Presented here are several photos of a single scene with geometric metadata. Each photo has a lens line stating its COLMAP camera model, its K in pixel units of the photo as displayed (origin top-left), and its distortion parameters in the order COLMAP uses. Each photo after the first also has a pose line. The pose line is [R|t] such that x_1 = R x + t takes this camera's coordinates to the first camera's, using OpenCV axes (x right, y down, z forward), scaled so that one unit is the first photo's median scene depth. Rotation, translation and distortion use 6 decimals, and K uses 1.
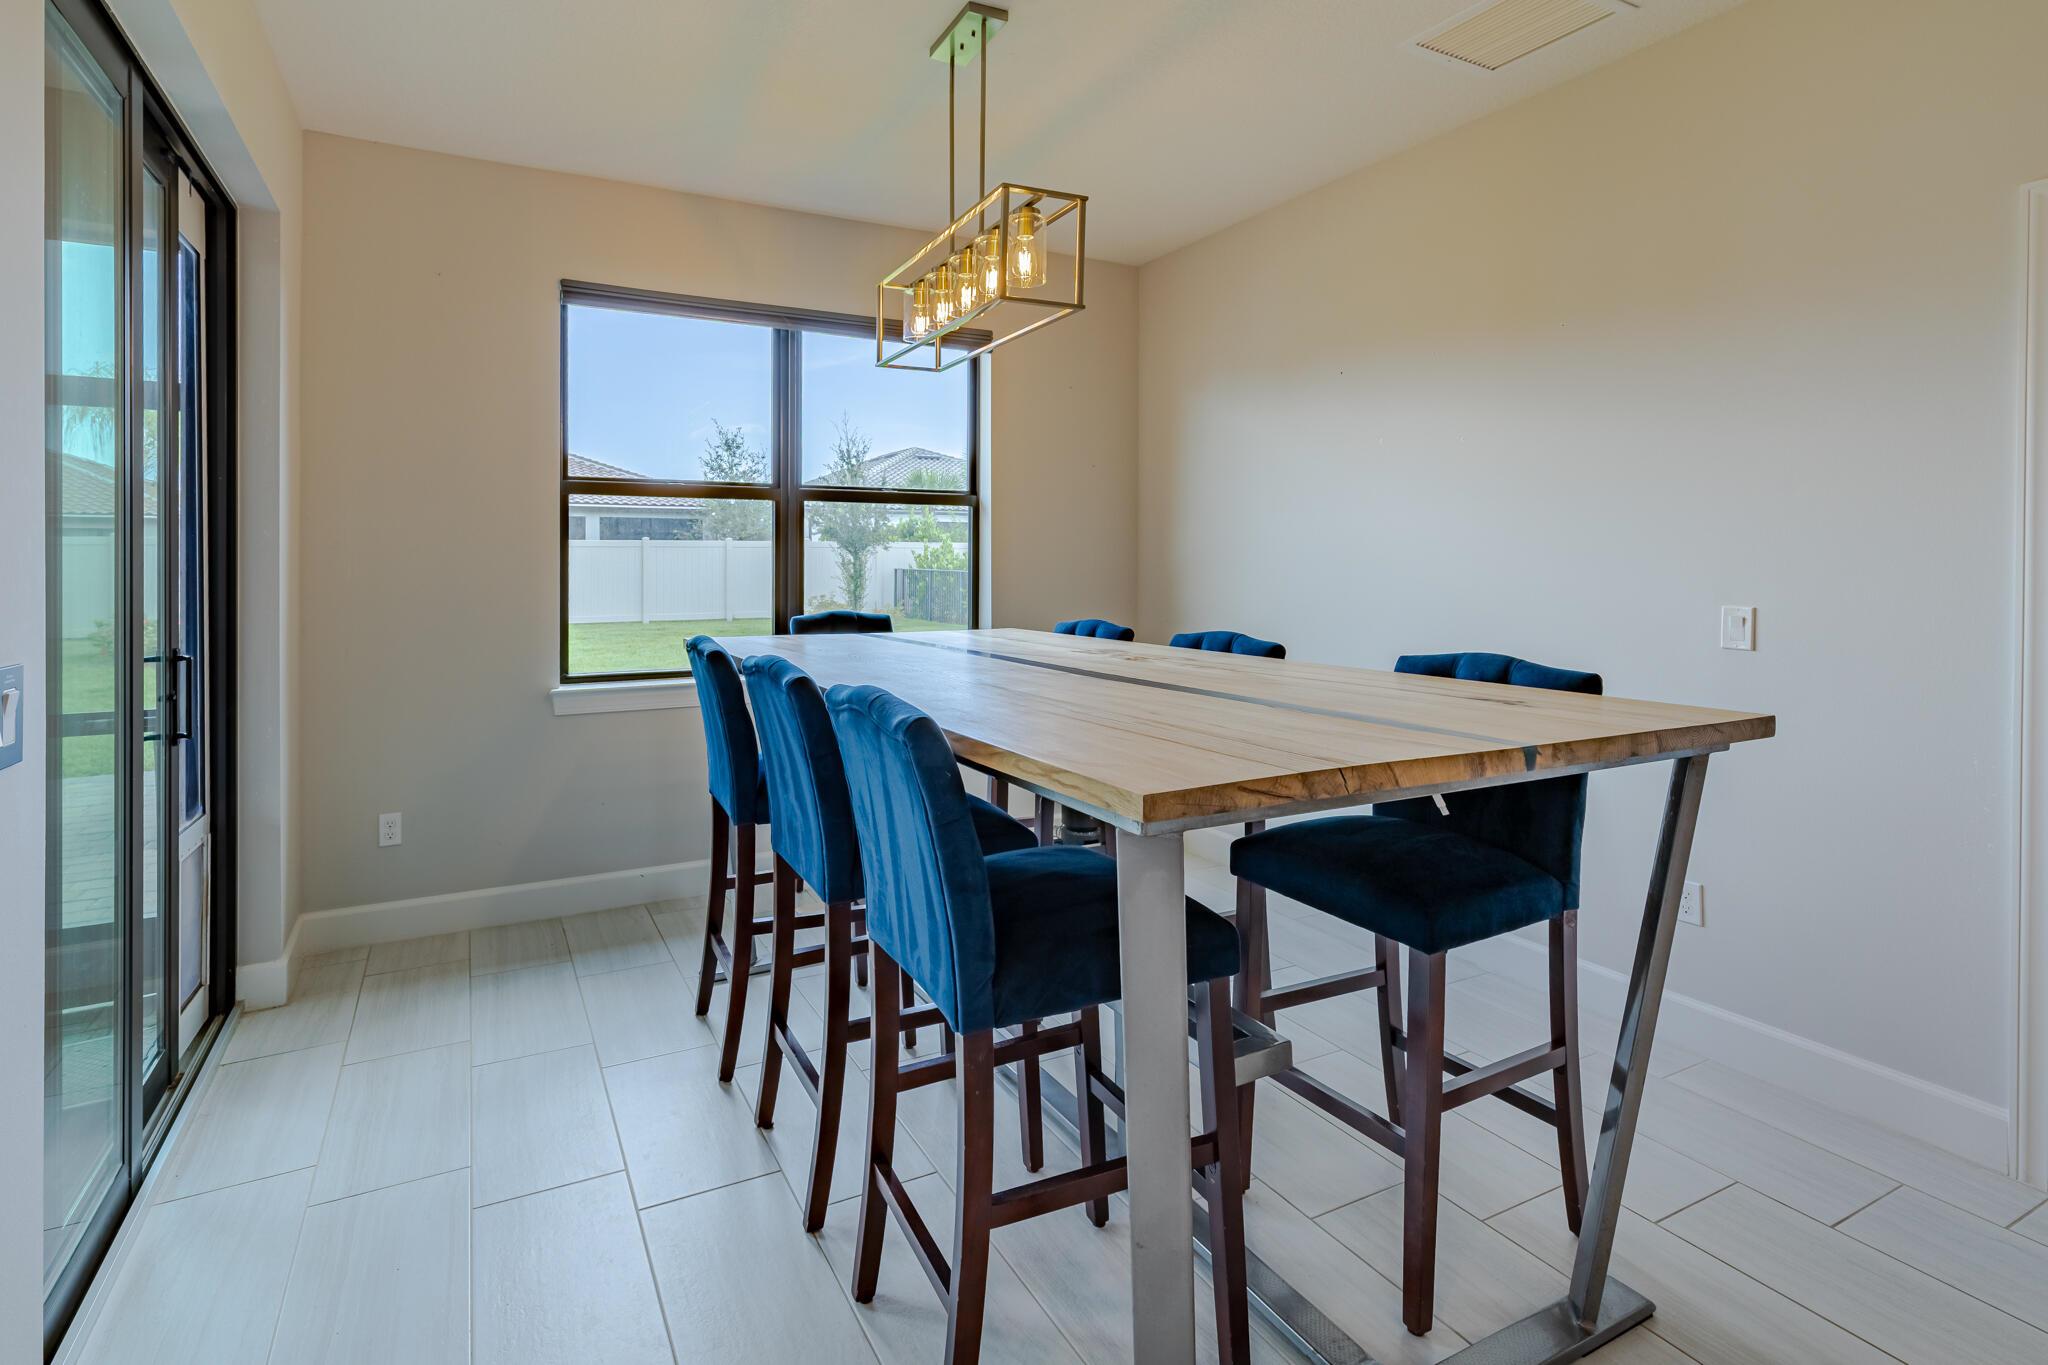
lens RADIAL K [[1029.8, 0, 1023.3], [0, 1029.8, 568.6], [0, 0, 1]] dist [-0.057461, -0.000122]
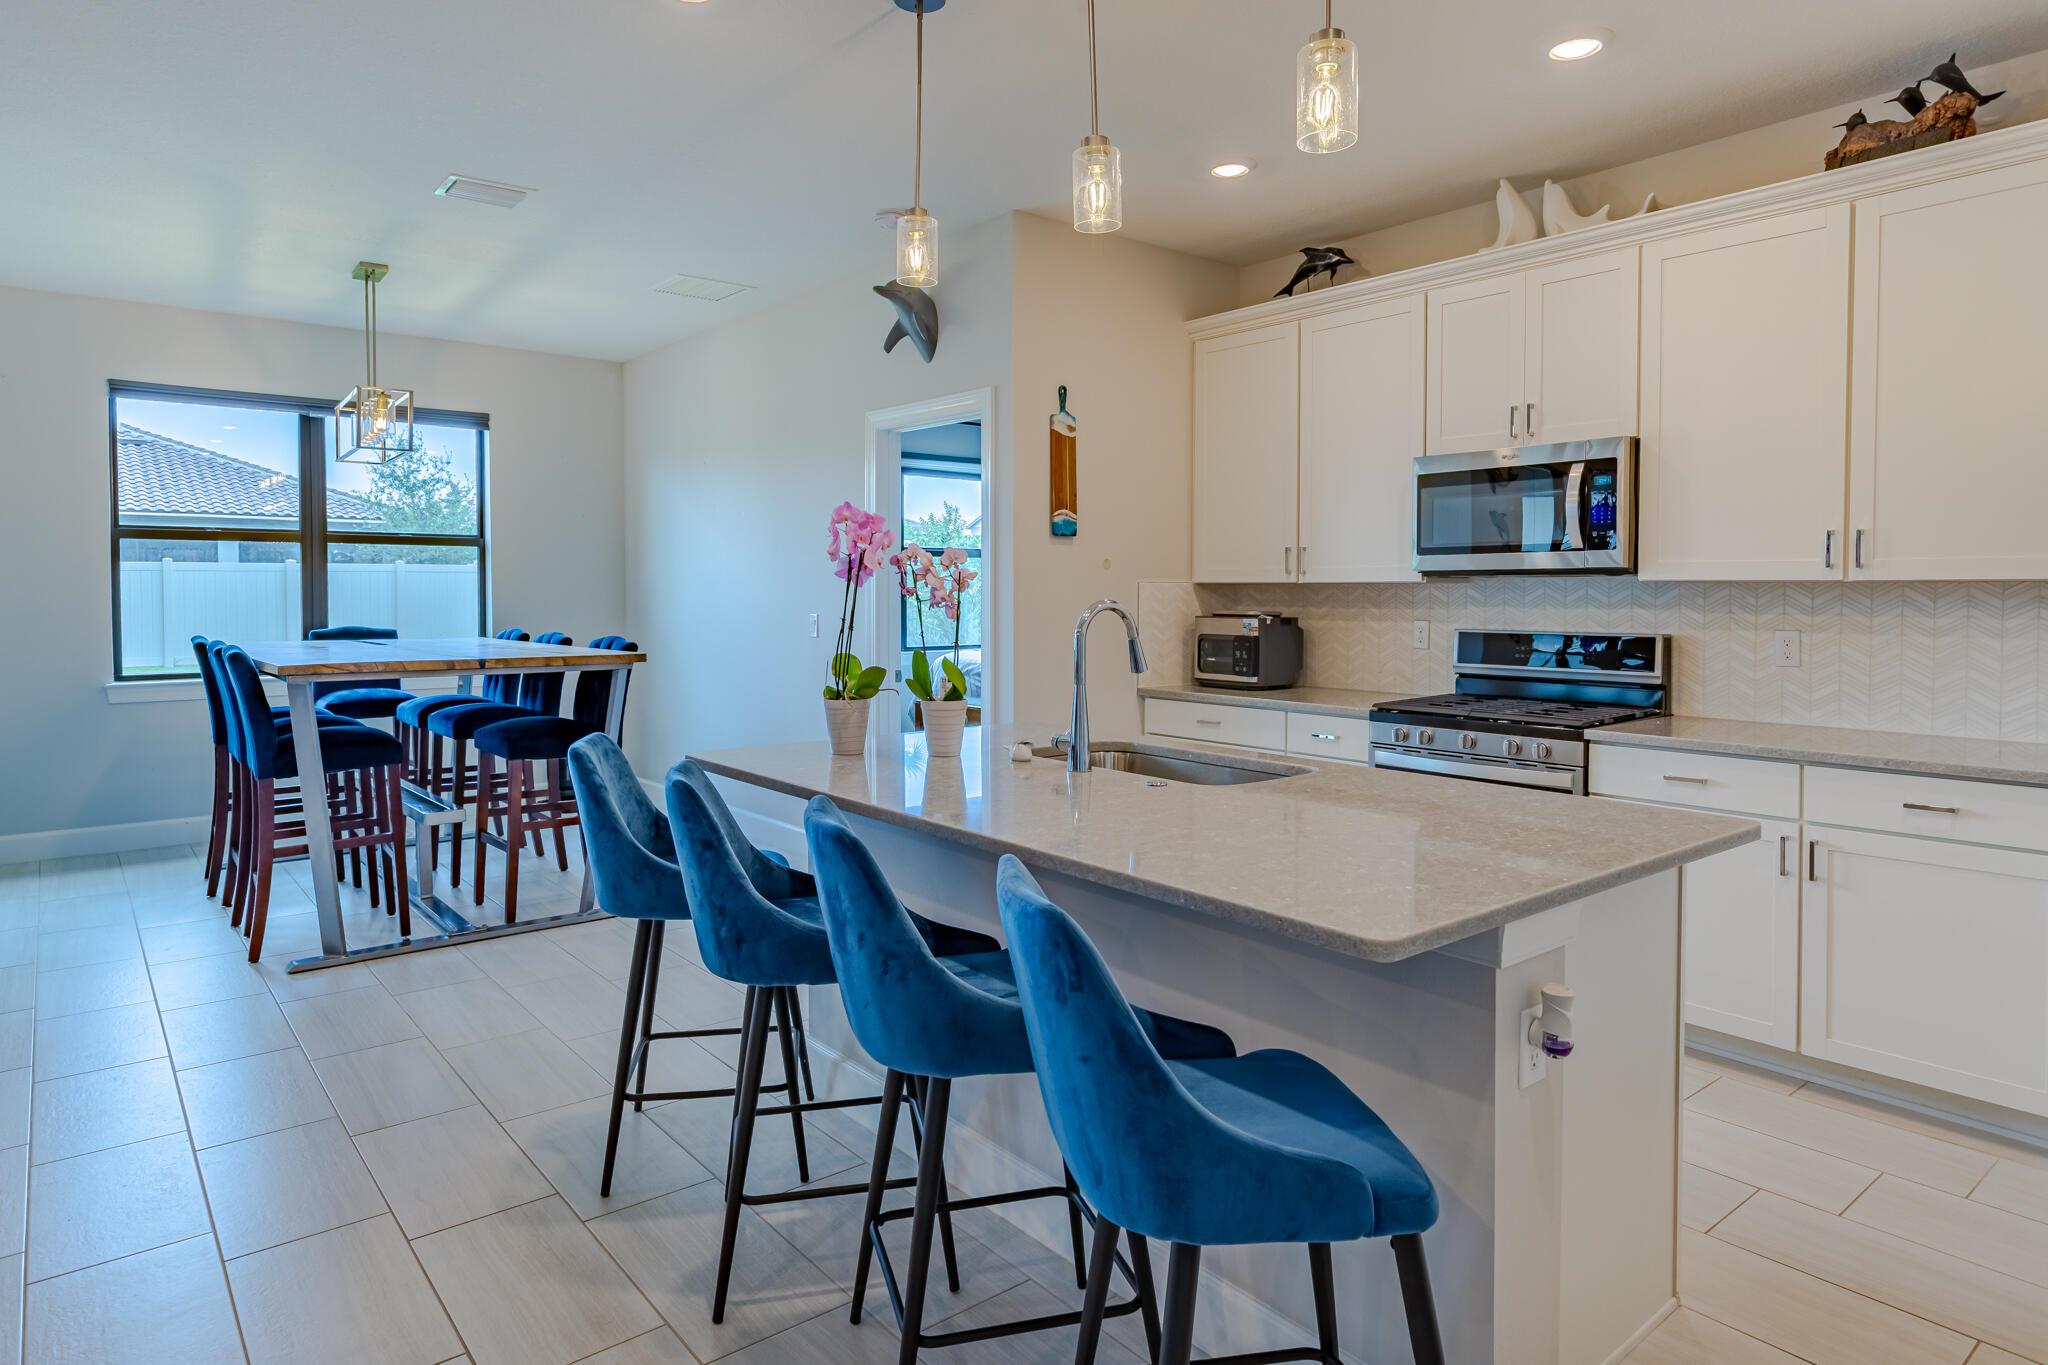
lens RADIAL K [[1181.9, 0, 1024.3], [0, 1181.9, 603.3], [0, 0, 1]] dist [-0.000307, 0.000677]
pose [[0.981531, 0.000576, 0.191305, 0.392402], [-0.001655, 0.999984, 0.005481, 0.002203], [-0.191299, -0.005696, 0.981515, -0.698067]]
